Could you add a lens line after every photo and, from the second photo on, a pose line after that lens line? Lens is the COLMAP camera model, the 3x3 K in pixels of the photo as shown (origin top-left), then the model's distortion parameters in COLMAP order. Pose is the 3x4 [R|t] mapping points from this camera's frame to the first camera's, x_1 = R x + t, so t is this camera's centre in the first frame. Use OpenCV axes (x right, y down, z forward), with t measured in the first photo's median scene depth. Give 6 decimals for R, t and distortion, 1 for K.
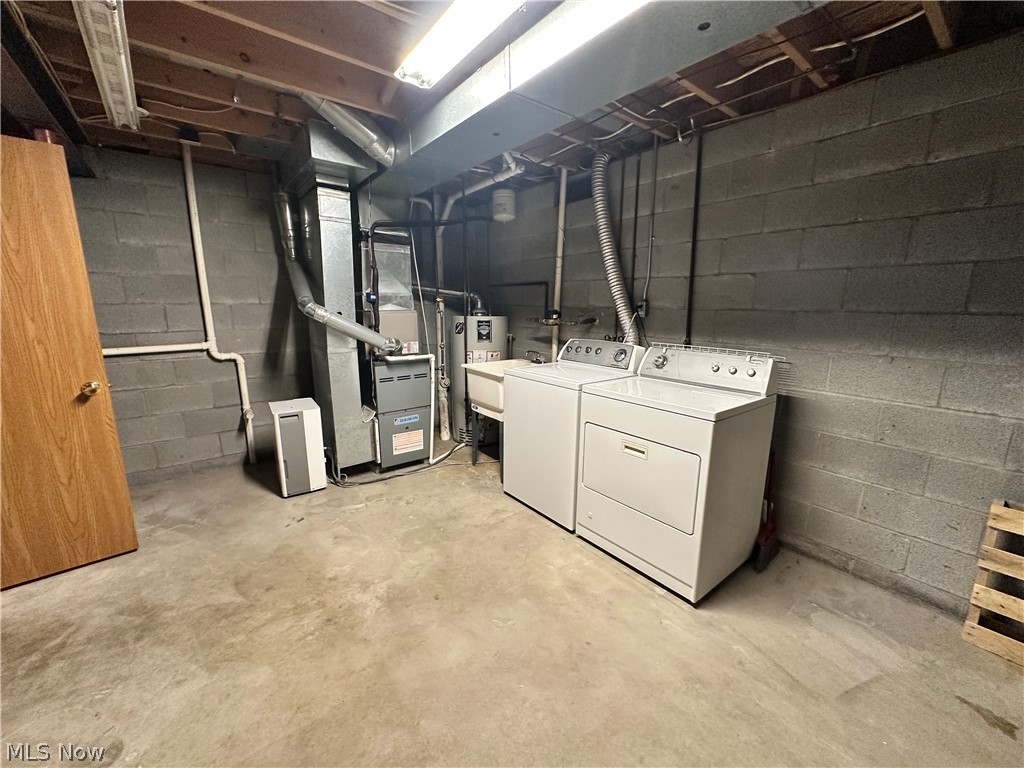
lens RADIAL K [[410.4, 0, 515.8], [0, 410.4, 383.6], [0, 0, 1]] dist [-0.006280, 0.000153]
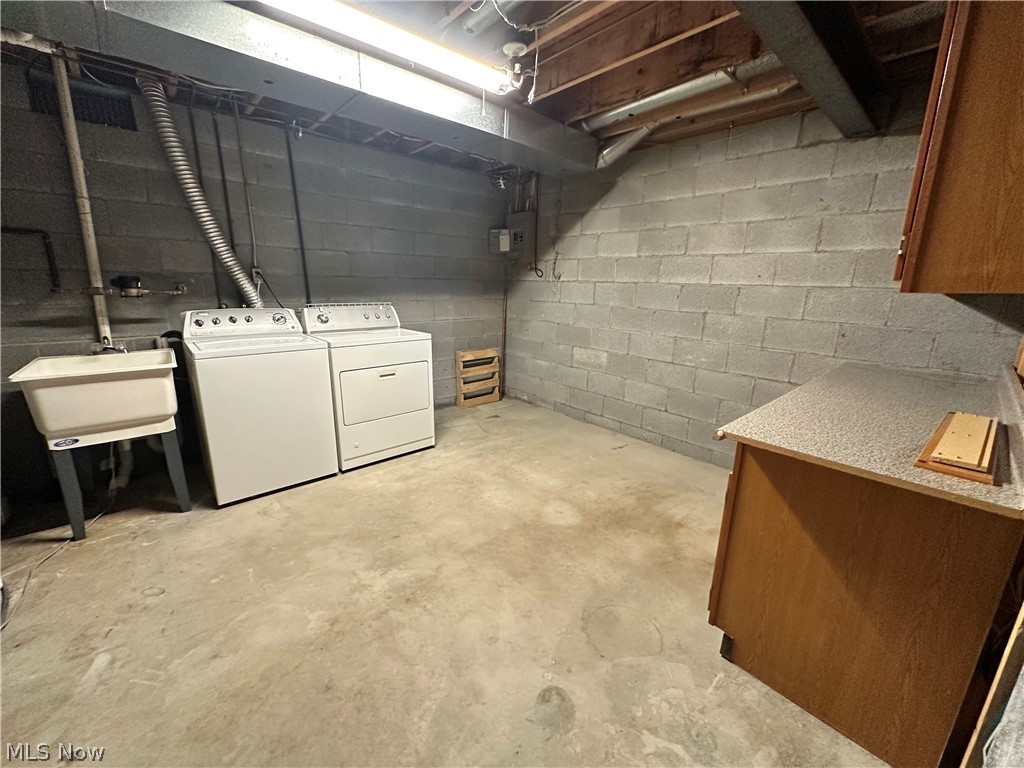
lens RADIAL K [[410.4, 0, 514.9], [0, 410.4, 382.0], [0, 0, 1]] dist [-0.006280, 0.000153]
pose [[-0.073149, -0.247518, 0.966118, -1.018593], [0.169578, 0.951520, 0.256618, -0.098804], [-0.982798, 0.182604, -0.027629, 0.537160]]
